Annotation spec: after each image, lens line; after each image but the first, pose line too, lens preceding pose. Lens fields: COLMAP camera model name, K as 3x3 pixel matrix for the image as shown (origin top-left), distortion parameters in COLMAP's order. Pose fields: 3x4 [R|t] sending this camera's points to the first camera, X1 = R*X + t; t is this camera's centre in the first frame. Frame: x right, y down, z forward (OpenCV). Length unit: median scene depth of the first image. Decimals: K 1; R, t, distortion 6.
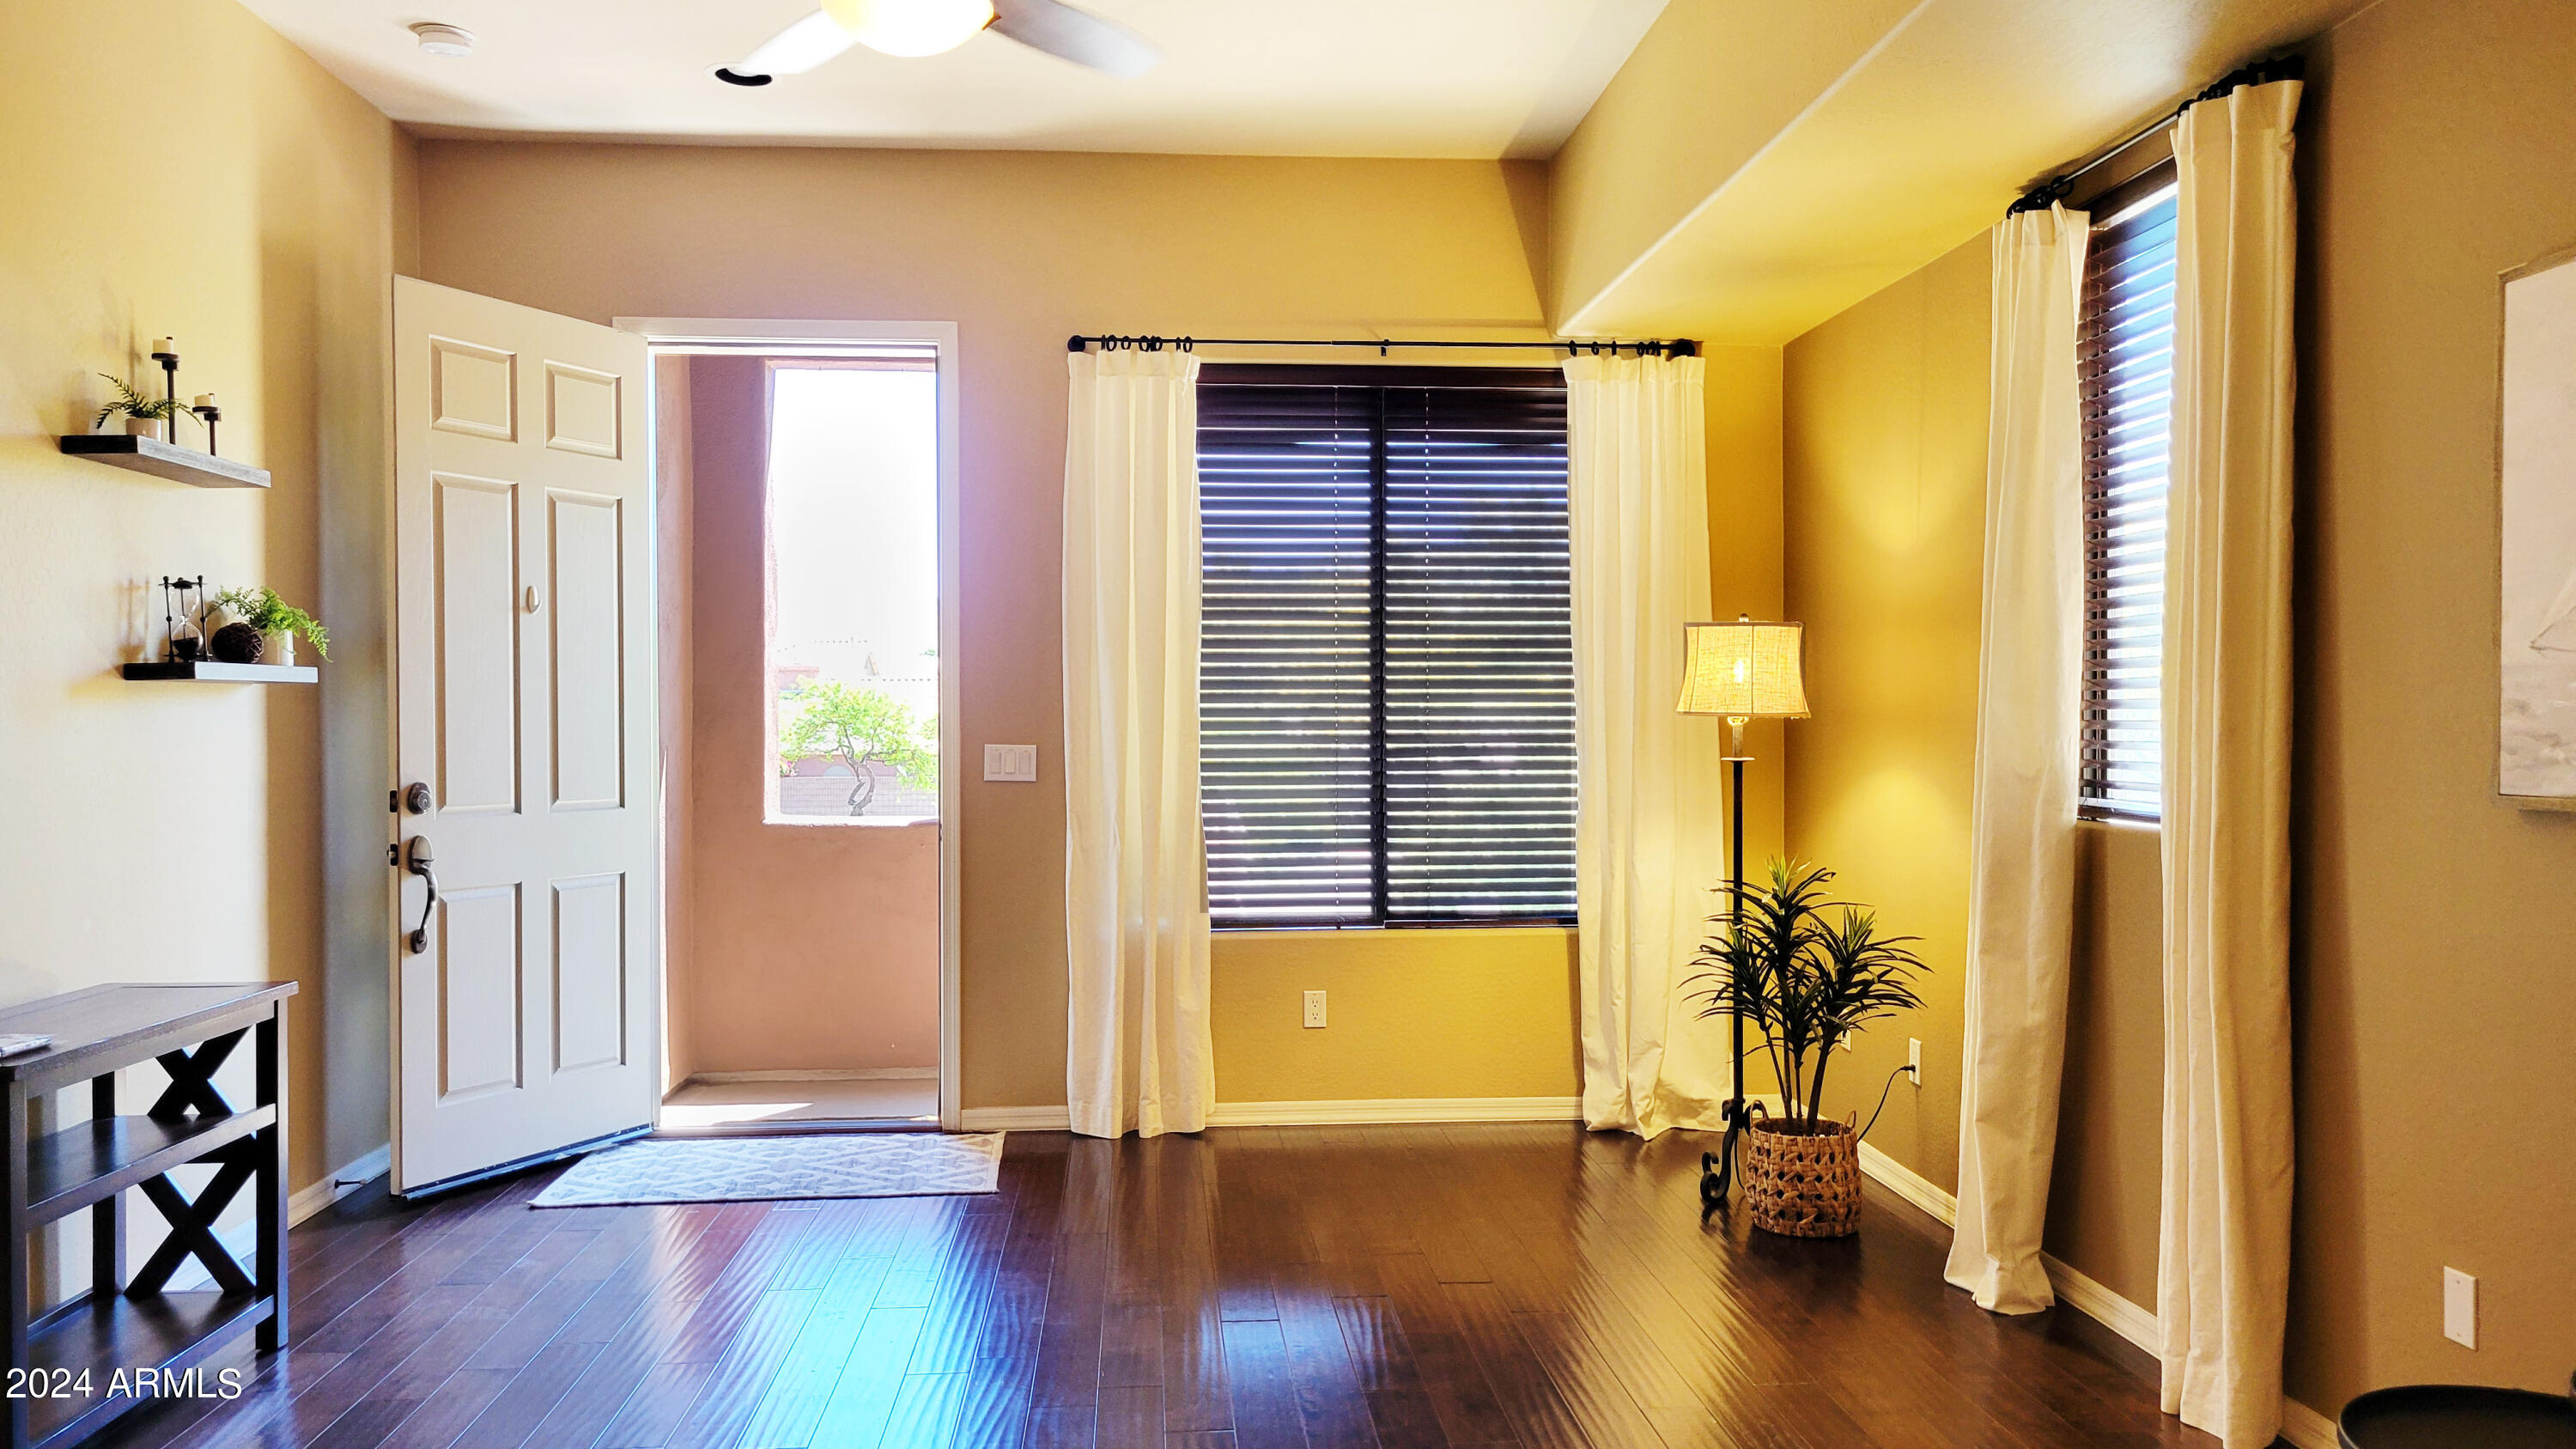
lens RADIAL K [[1925.8, 0, 1294.1], [0, 1925.8, 743.9], [0, 0, 1]] dist [0.046491, -0.042362]
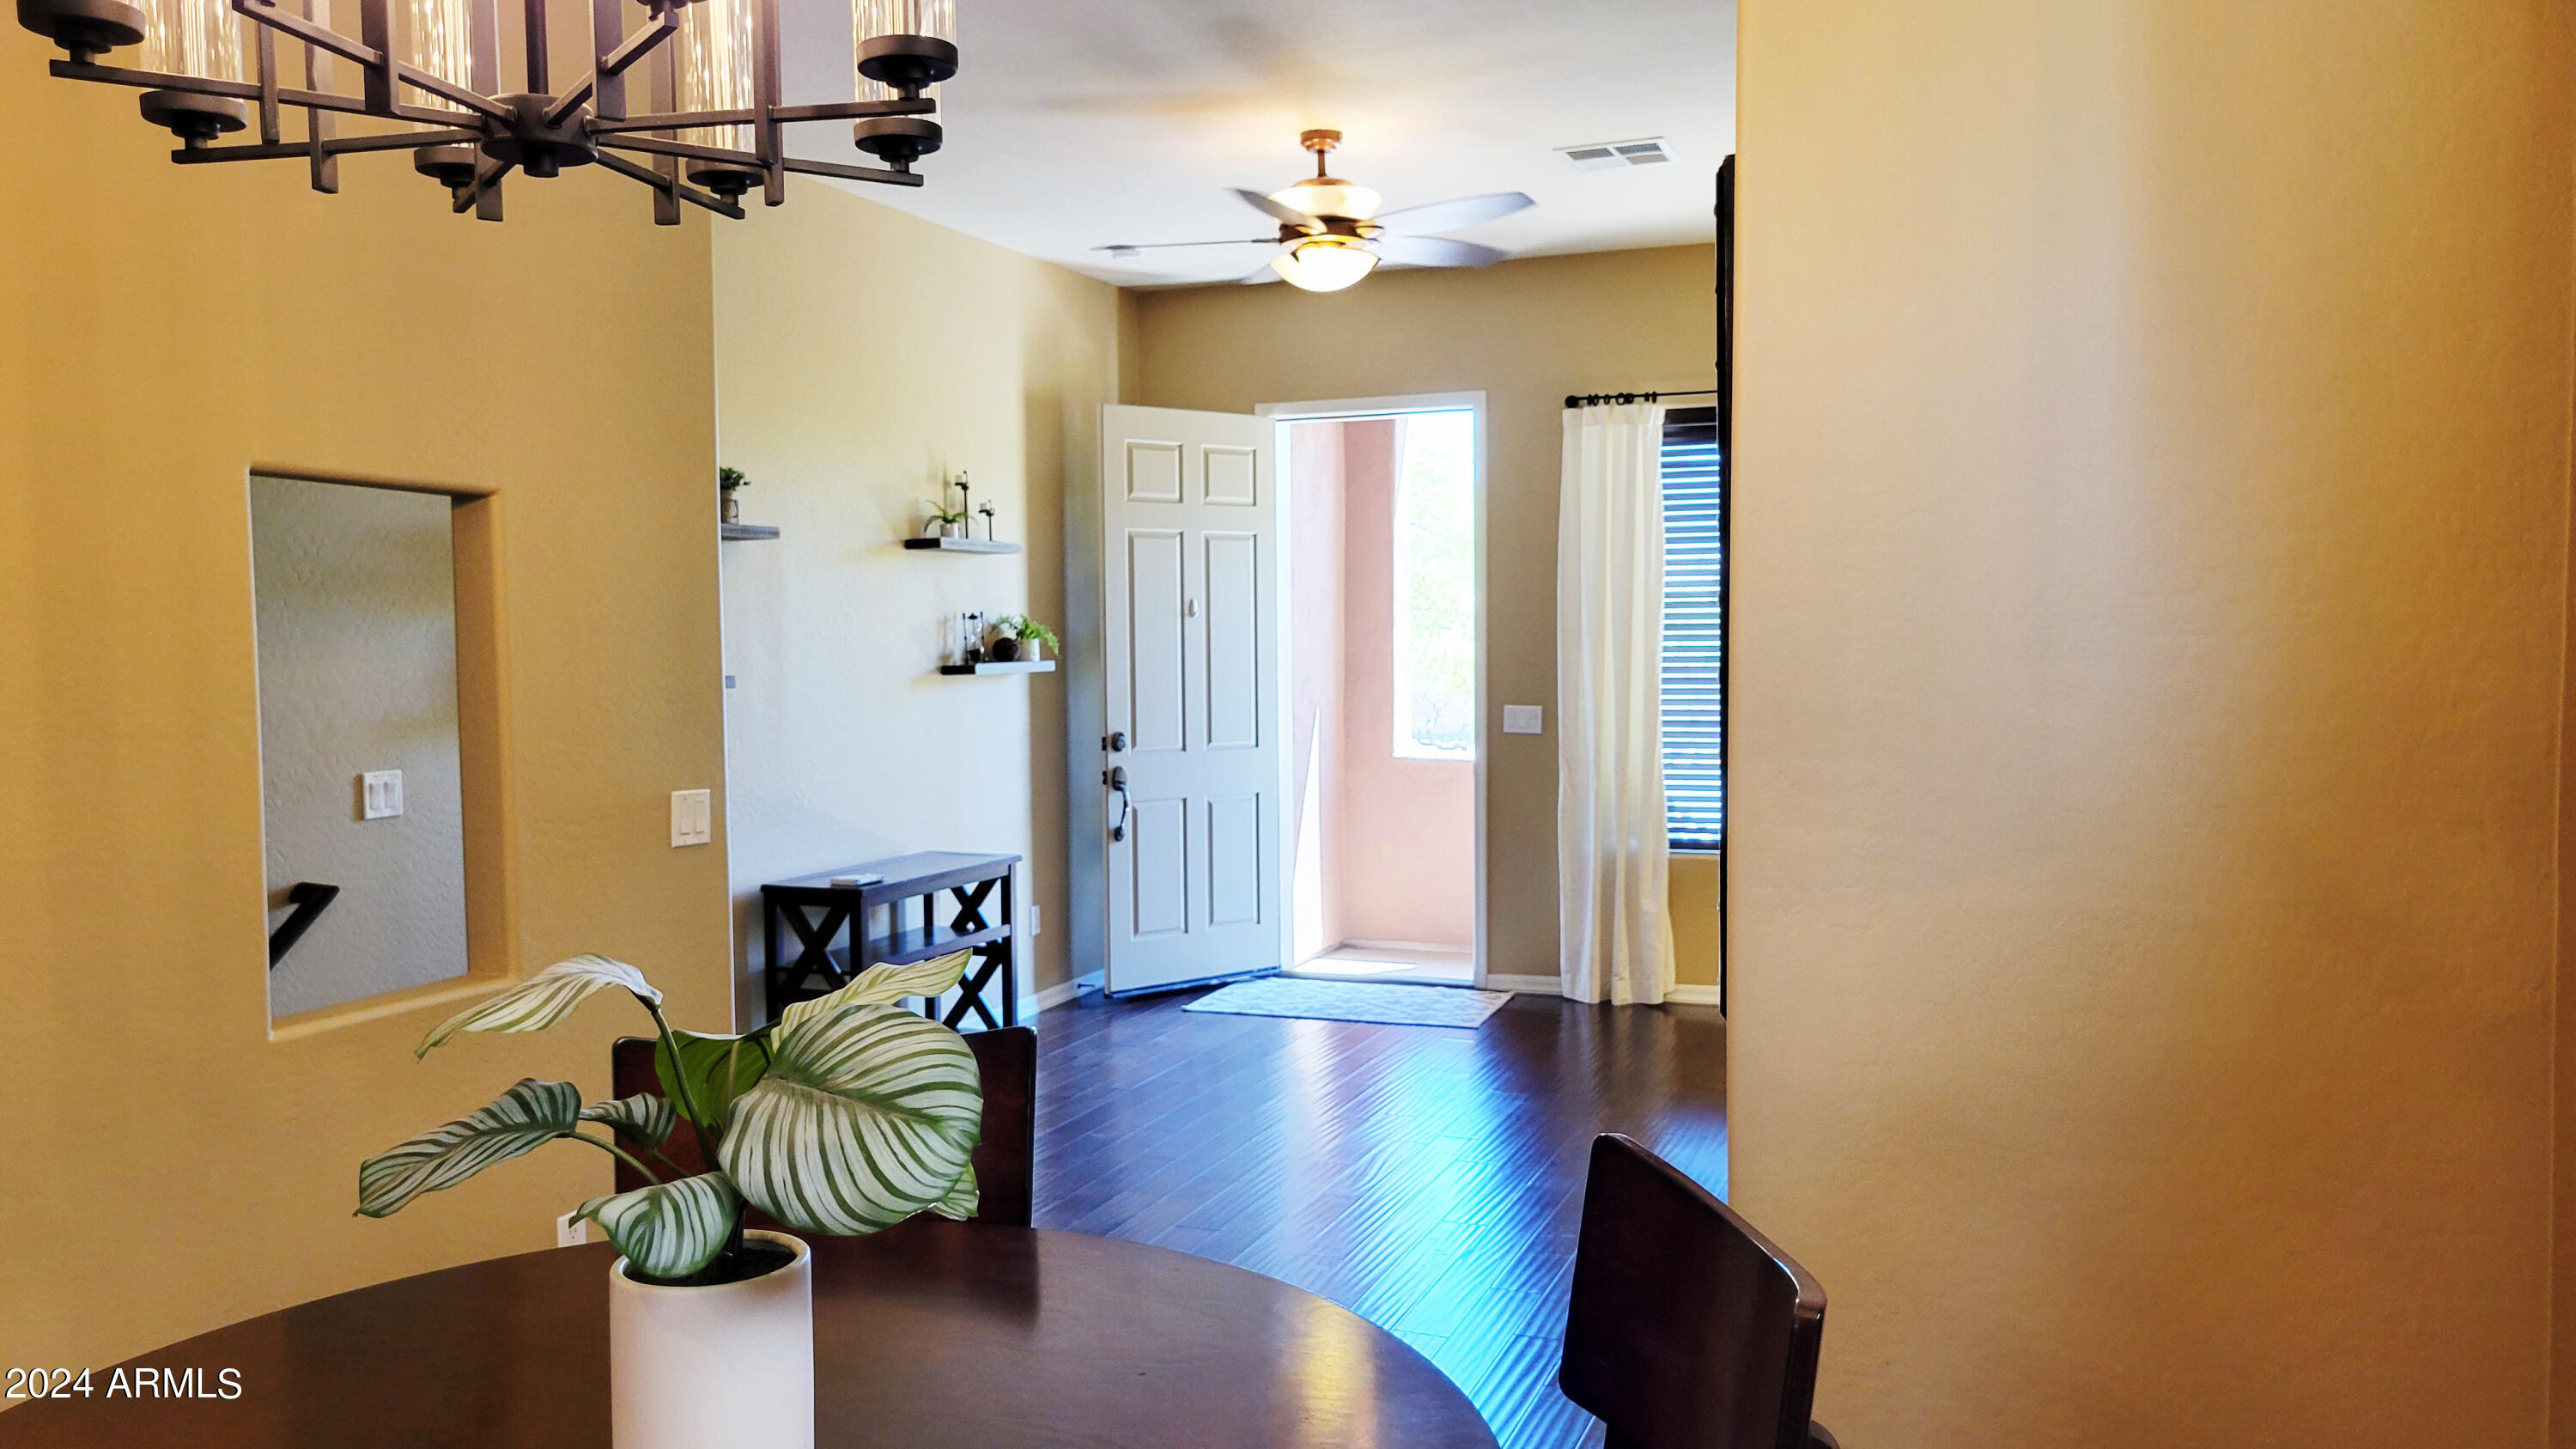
lens RADIAL K [[1936.0, 0, 1256.6], [0, 1936.0, 739.5], [0, 0, 1]] dist [0.047365, -0.039199]
pose [[0.896464, 0.018933, -0.442711, 0.330777], [0.000808, 0.999015, 0.044360, -0.042202], [0.443115, -0.040125, 0.895566, -0.334406]]
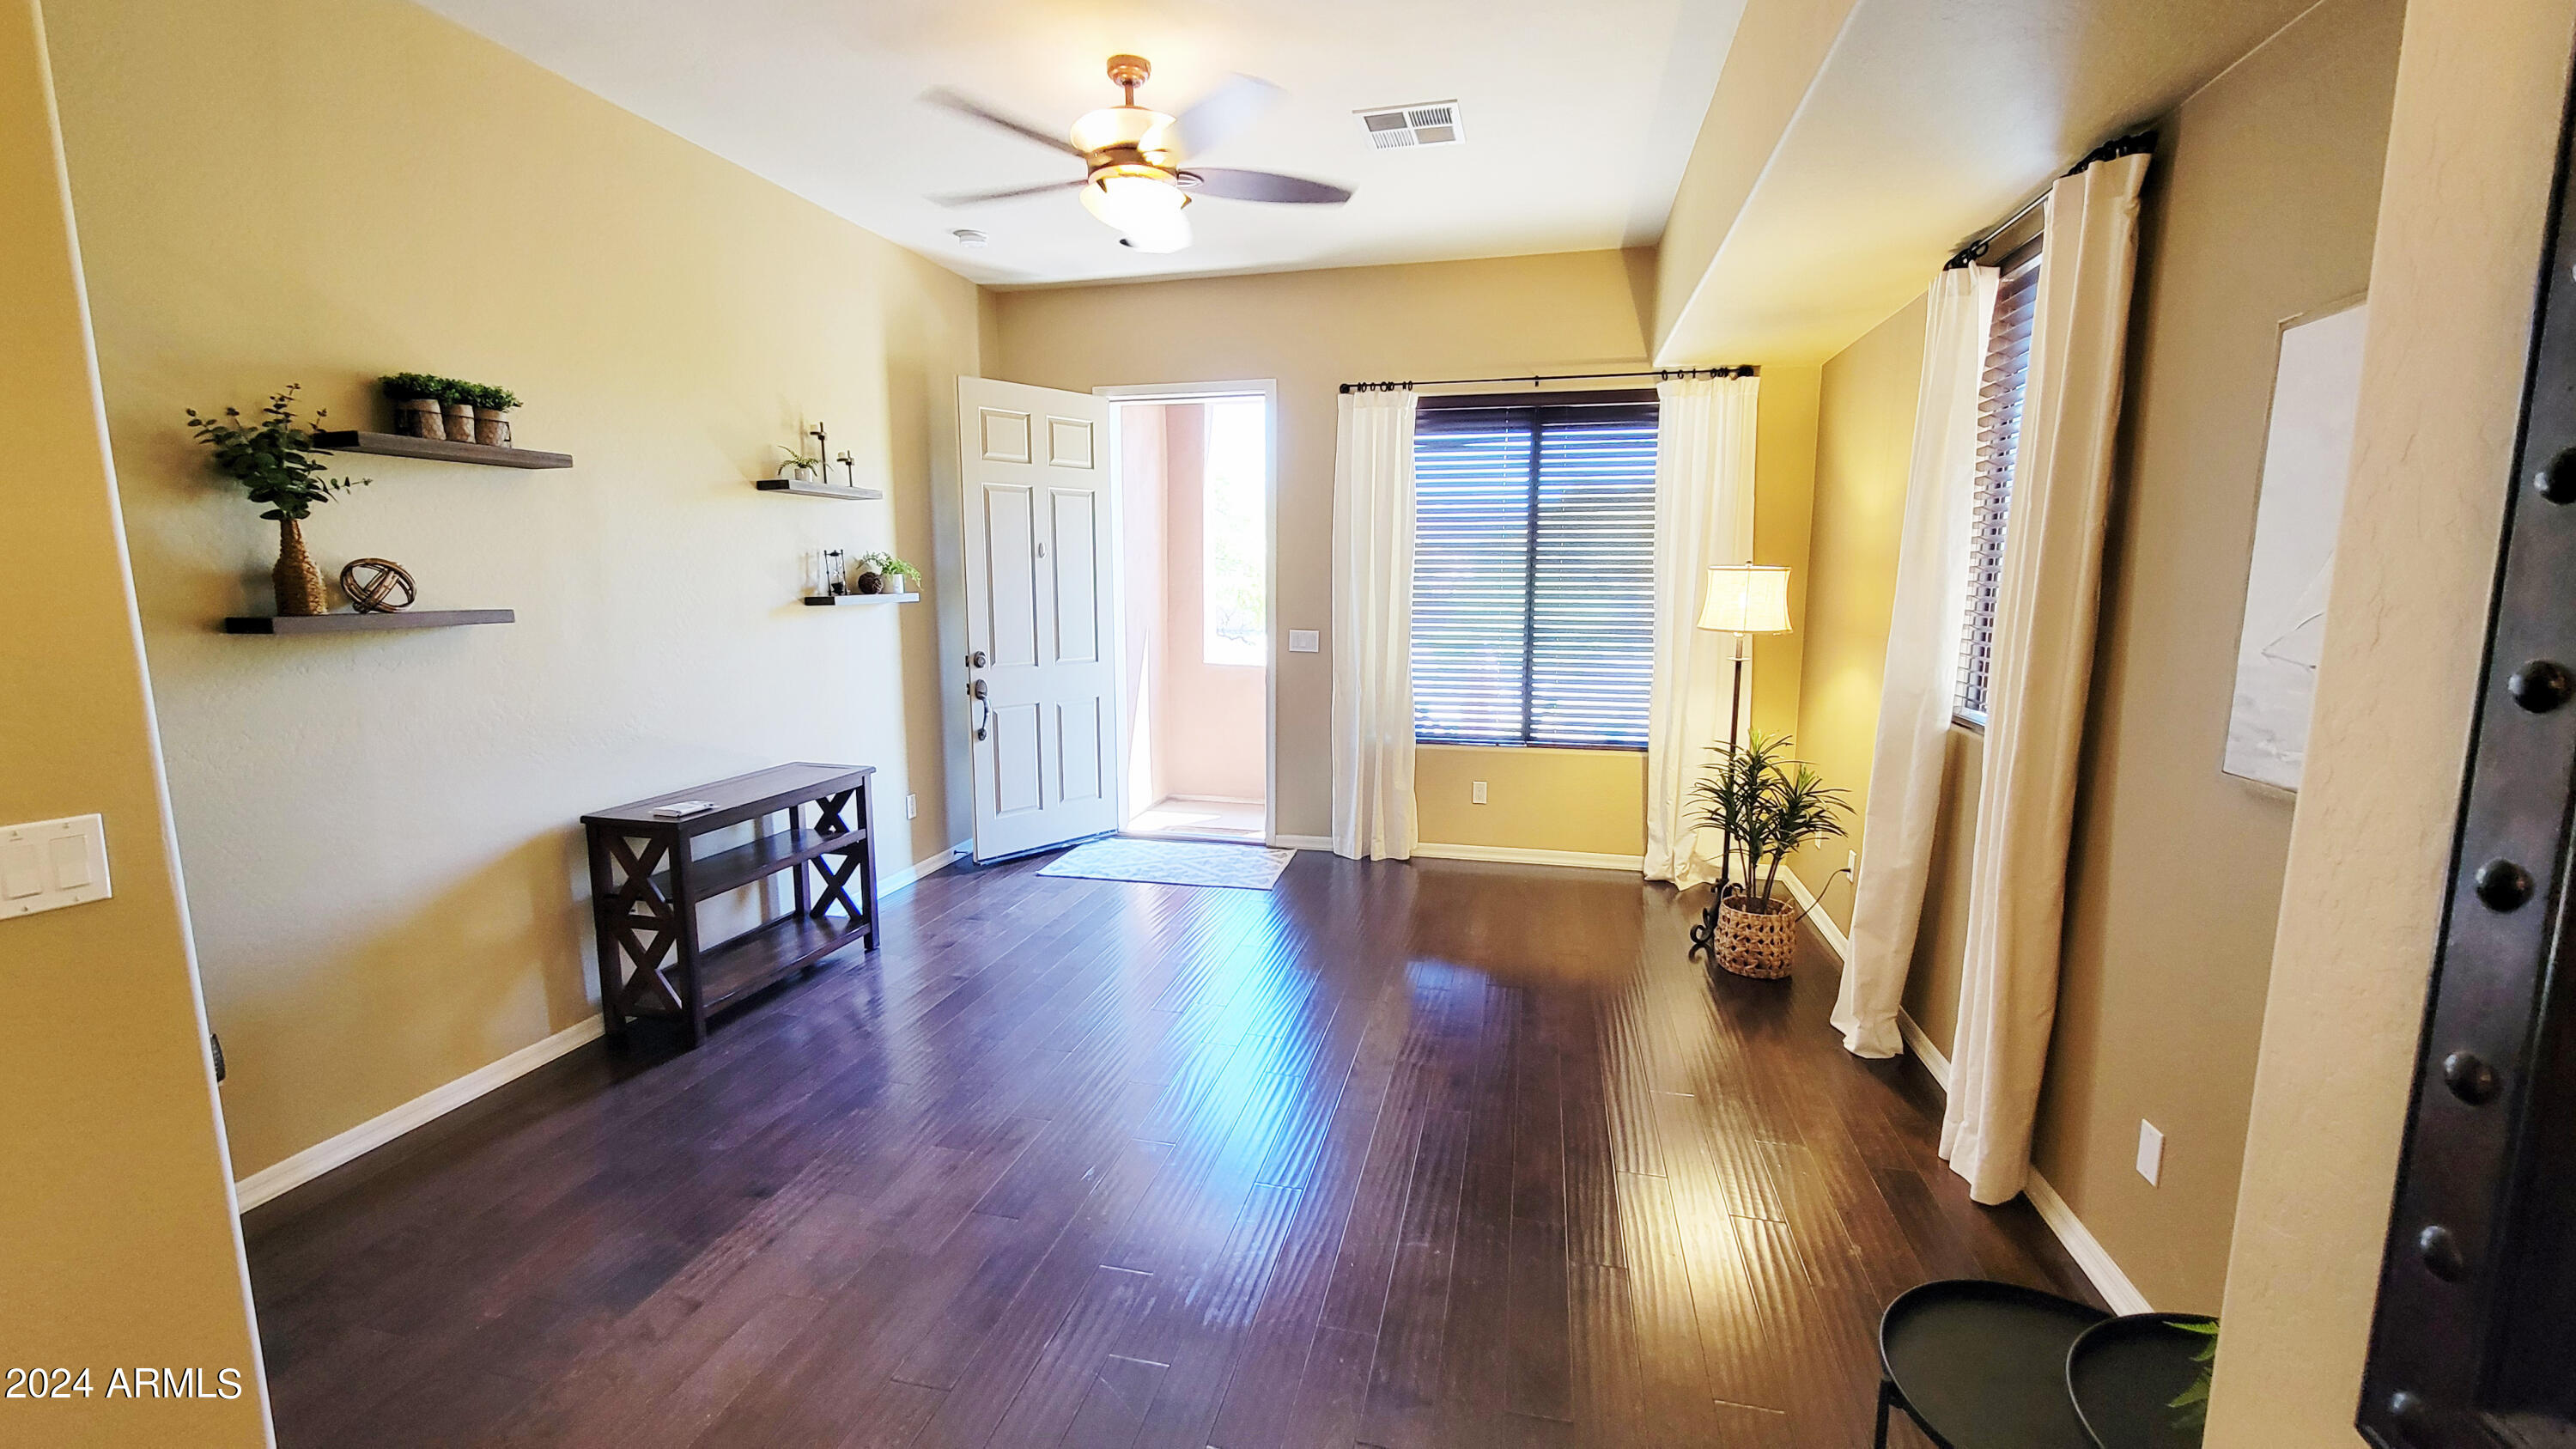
lens RADIAL K [[1049.5, 0, 1281.0], [0, 1049.5, 727.0], [0, 0, 1]] dist [0.001178, -0.000492]
pose [[0.950663, 0.049561, -0.306241, 0.145662], [-0.008535, 0.990961, 0.133876, -0.046546], [0.310108, -0.124657, 0.942493, 0.116343]]
